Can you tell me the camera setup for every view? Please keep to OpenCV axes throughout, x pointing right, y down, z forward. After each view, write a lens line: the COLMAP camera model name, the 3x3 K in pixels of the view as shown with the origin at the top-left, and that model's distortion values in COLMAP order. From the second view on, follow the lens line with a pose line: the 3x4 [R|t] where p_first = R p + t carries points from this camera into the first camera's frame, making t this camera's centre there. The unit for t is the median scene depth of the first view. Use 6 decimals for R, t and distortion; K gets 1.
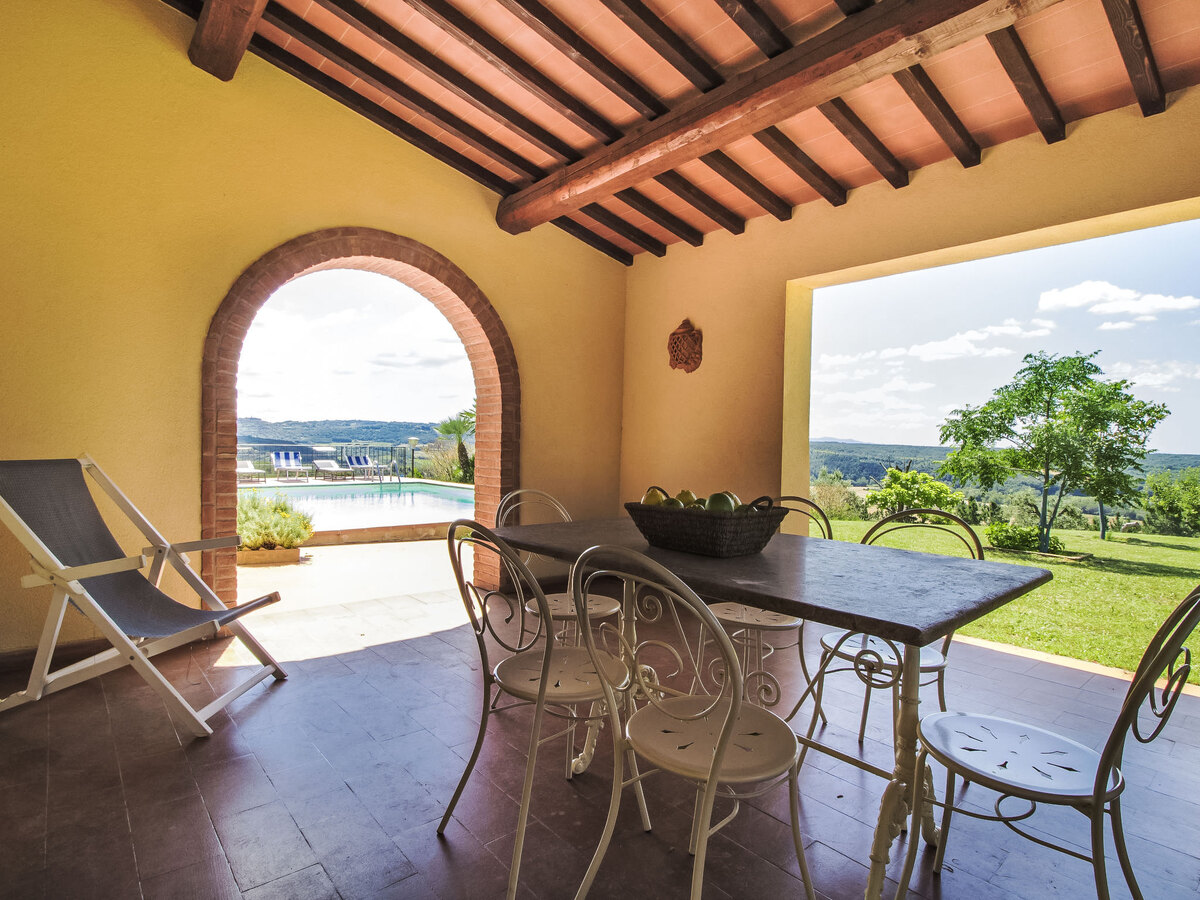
lens RADIAL K [[671.8, 0, 589.2], [0, 671.8, 455.4], [0, 0, 1]] dist [-0.000185, -0.000919]
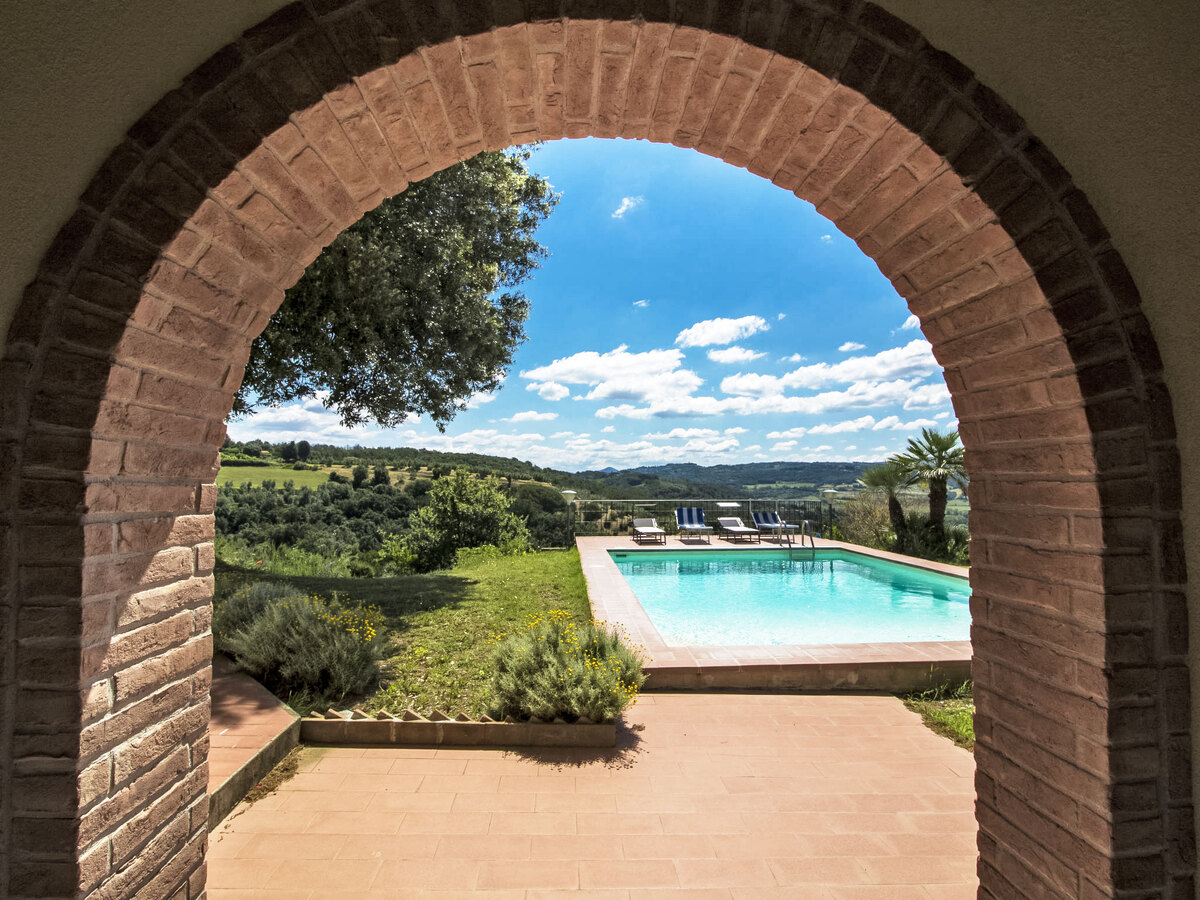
lens RADIAL K [[671.8, 0, 589.2], [0, 671.8, 455.4], [0, 0, 1]] dist [-0.000185, -0.000919]
pose [[0.820059, -0.044840, -0.570519, -0.140905], [0.010573, 0.997943, -0.063236, -0.083444], [0.572181, 0.045825, 0.818846, 0.677257]]
